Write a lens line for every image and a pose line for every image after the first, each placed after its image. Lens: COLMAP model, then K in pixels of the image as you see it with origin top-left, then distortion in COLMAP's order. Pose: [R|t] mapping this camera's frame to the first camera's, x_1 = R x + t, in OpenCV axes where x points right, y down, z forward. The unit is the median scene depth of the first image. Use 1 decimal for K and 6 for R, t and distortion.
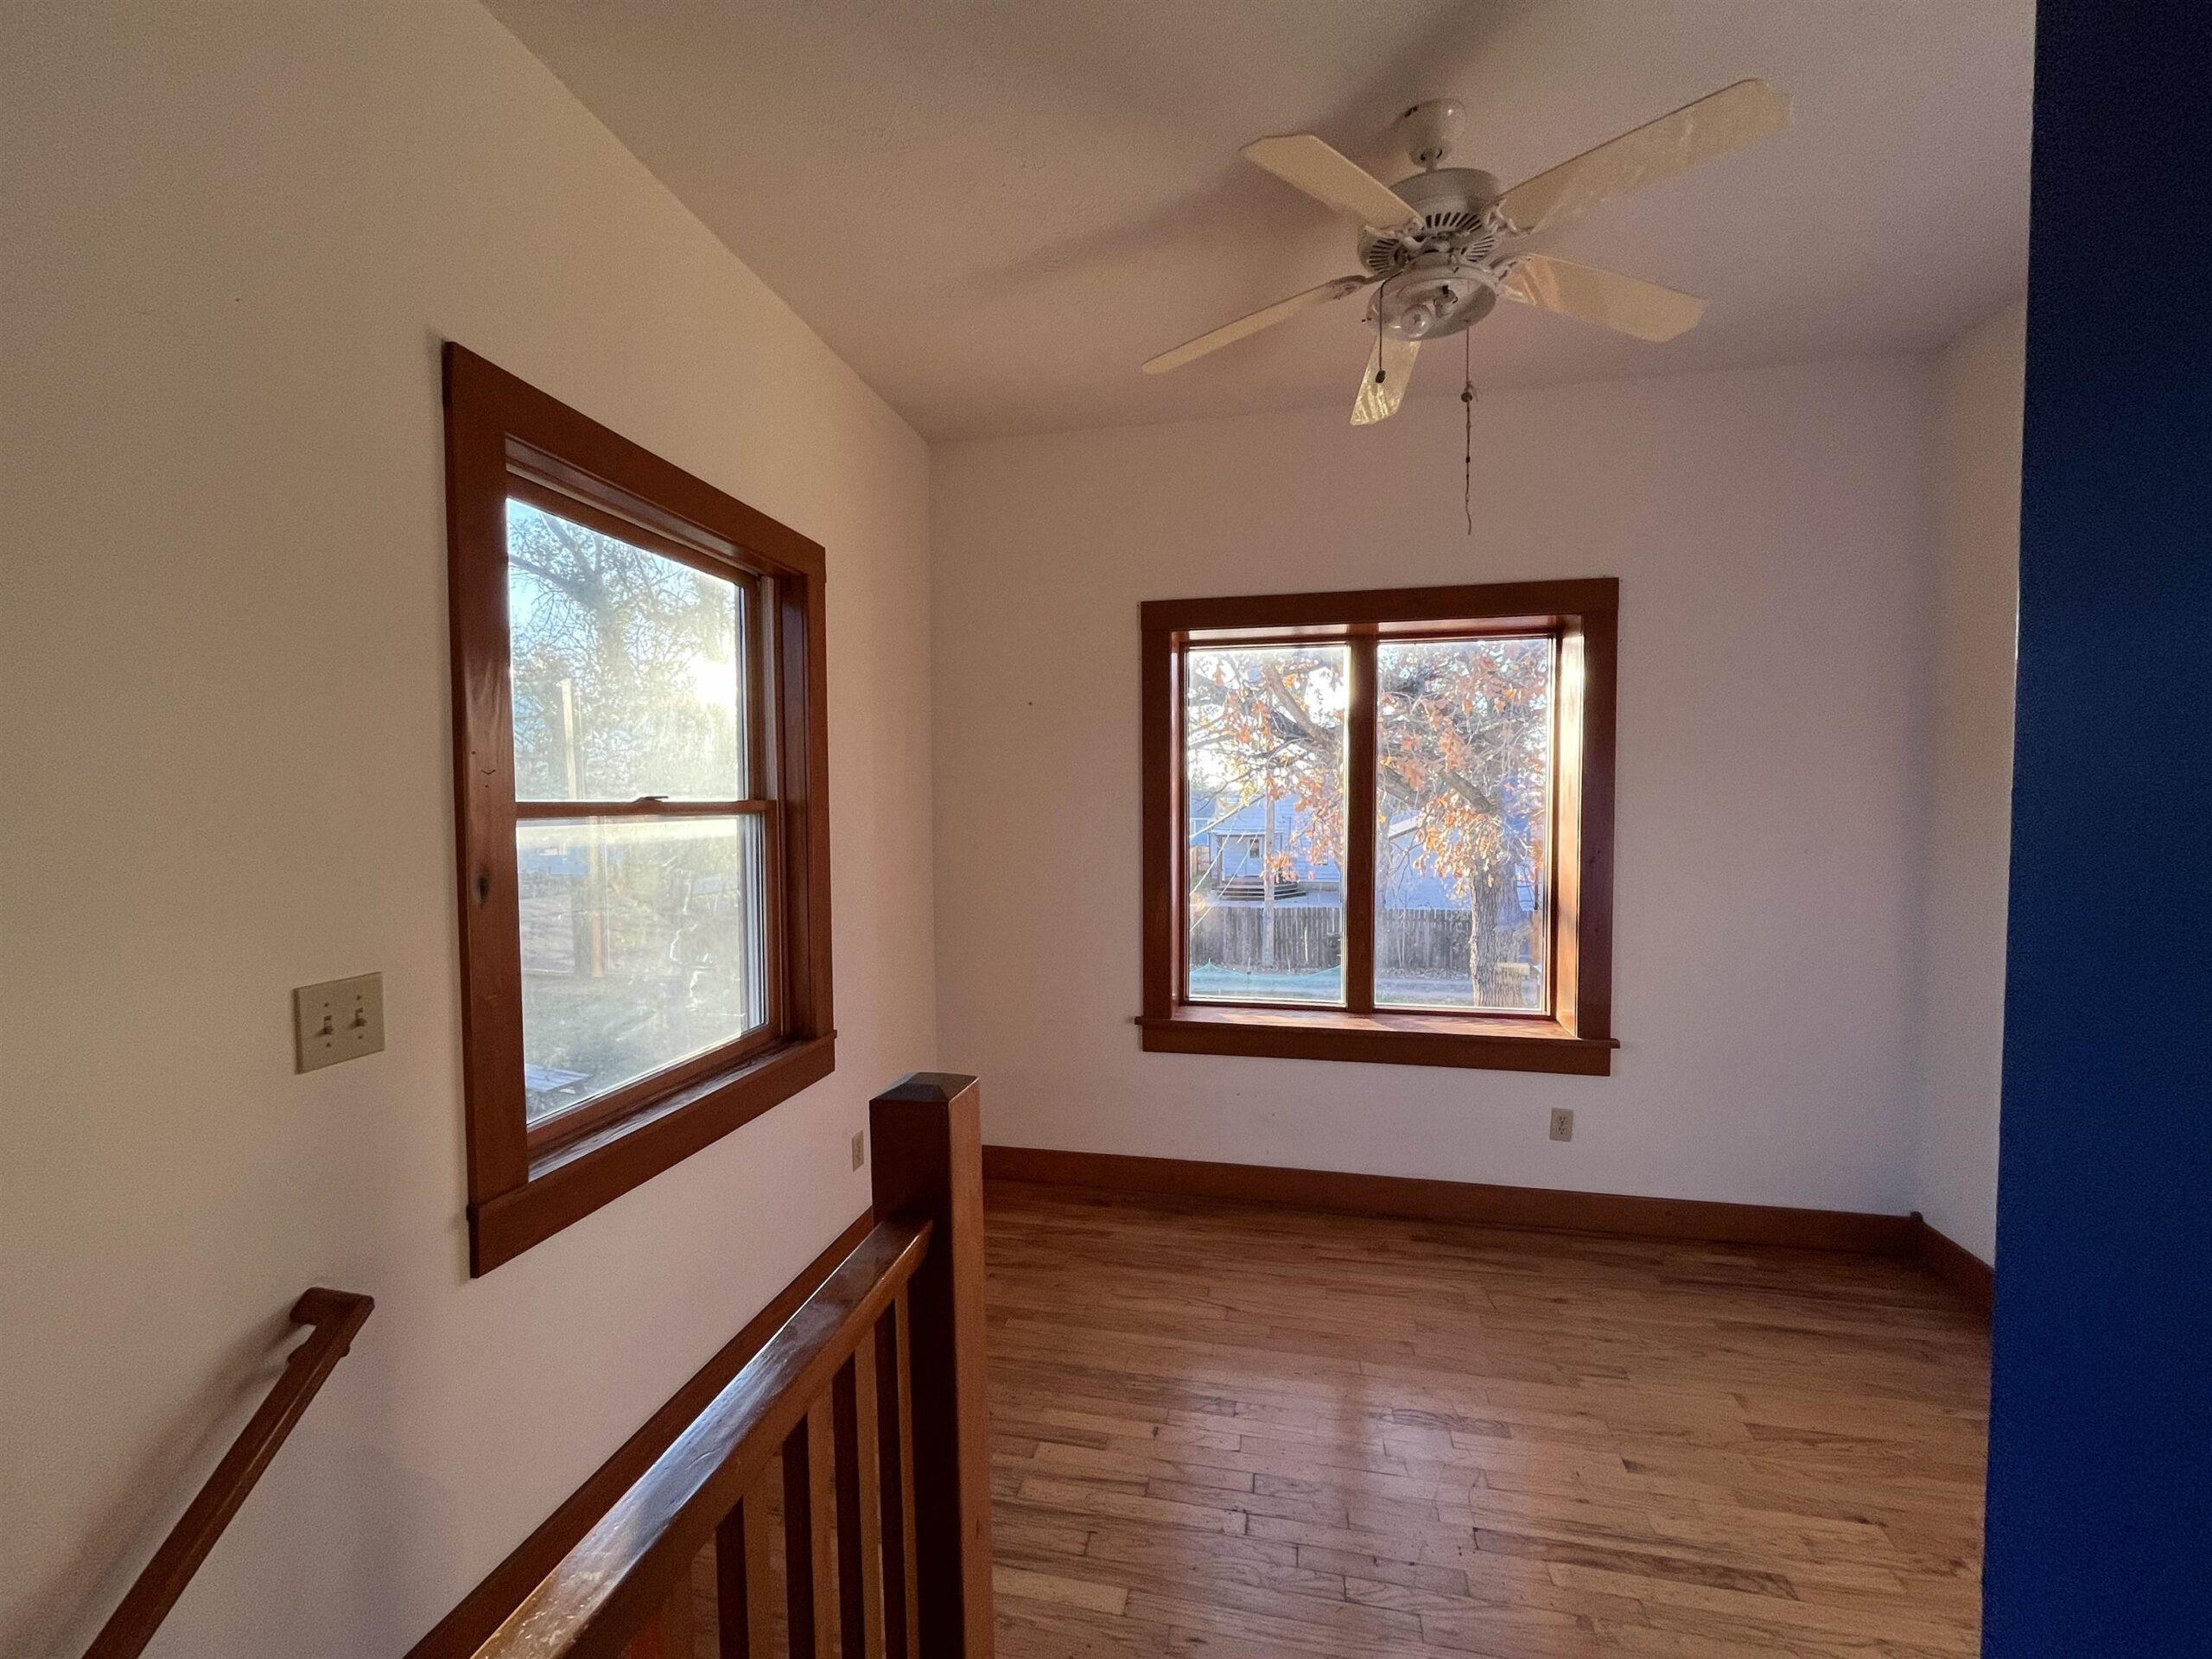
lens RADIAL K [[905.5, 0, 1107.5], [0, 905.5, 834.8], [0, 0, 1]] dist [-0.005375, 0.000139]
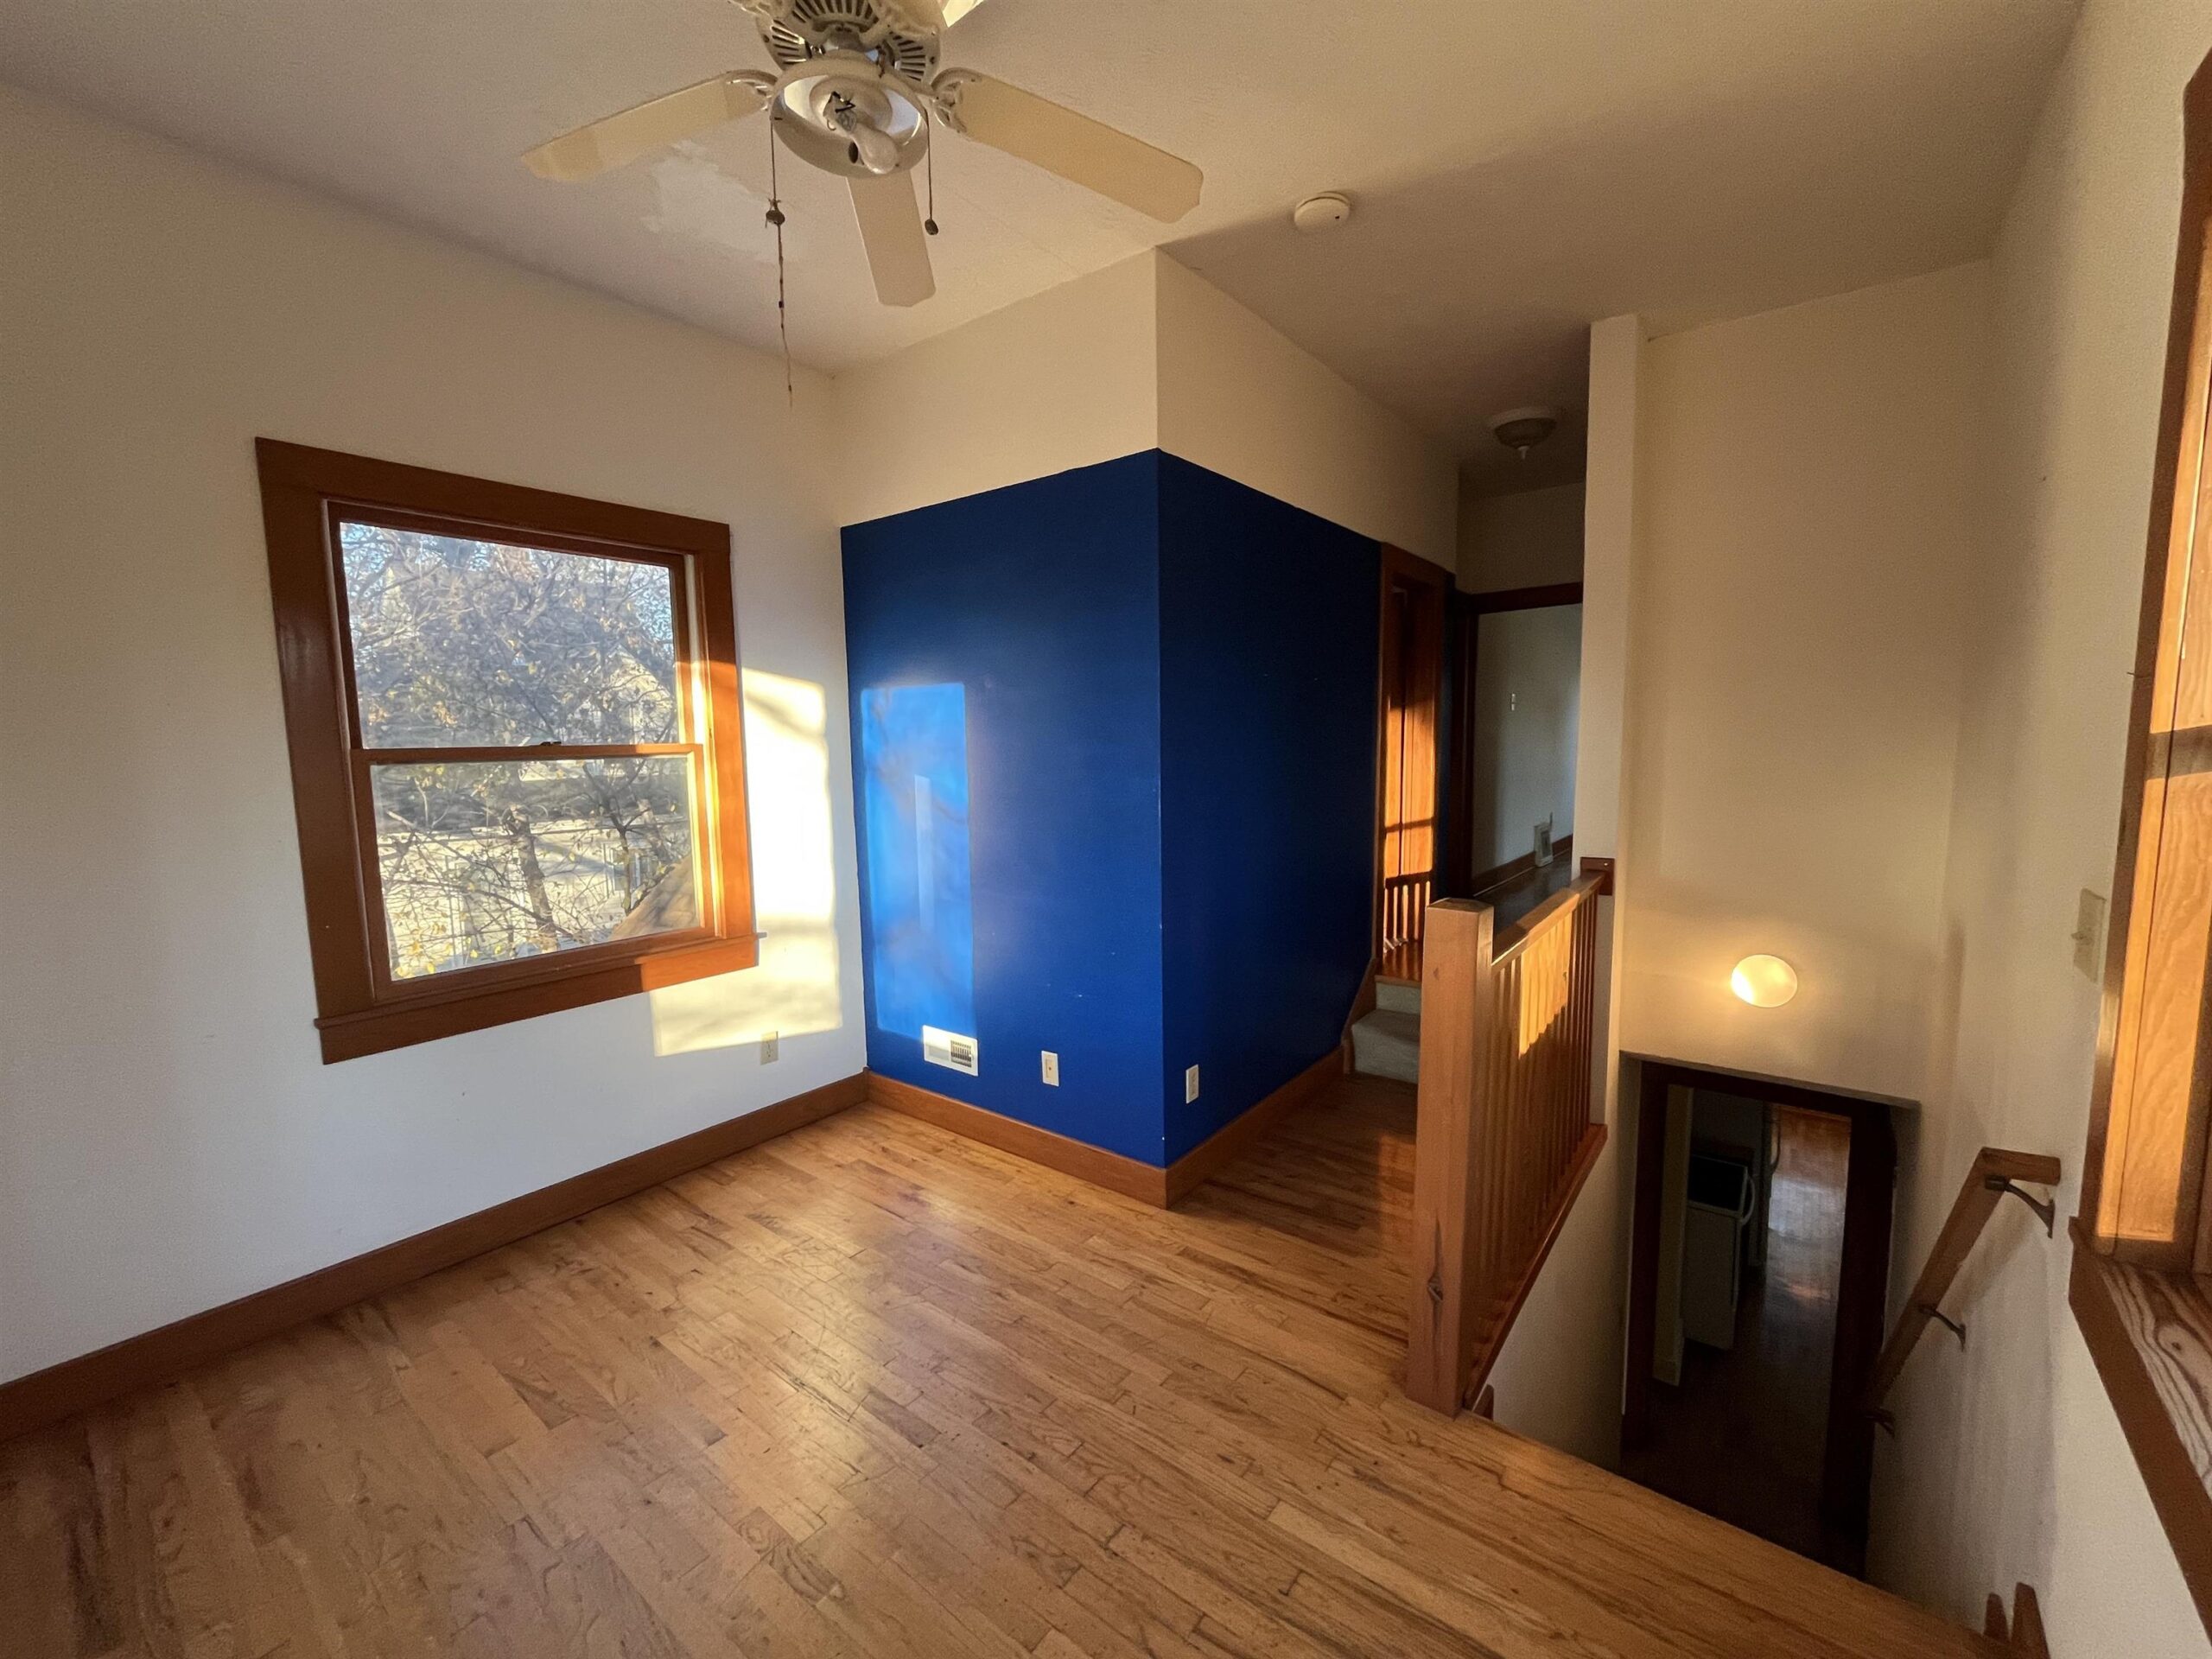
lens RADIAL K [[905.5, 0, 1107.5], [0, 905.5, 834.8], [0, 0, 1]] dist [-0.005375, 0.000139]
pose [[-0.895359, -0.029055, 0.444396, -0.223451], [0.037887, 0.989282, 0.141014, -0.063246], [-0.443730, 0.143095, -0.884662, 1.709657]]
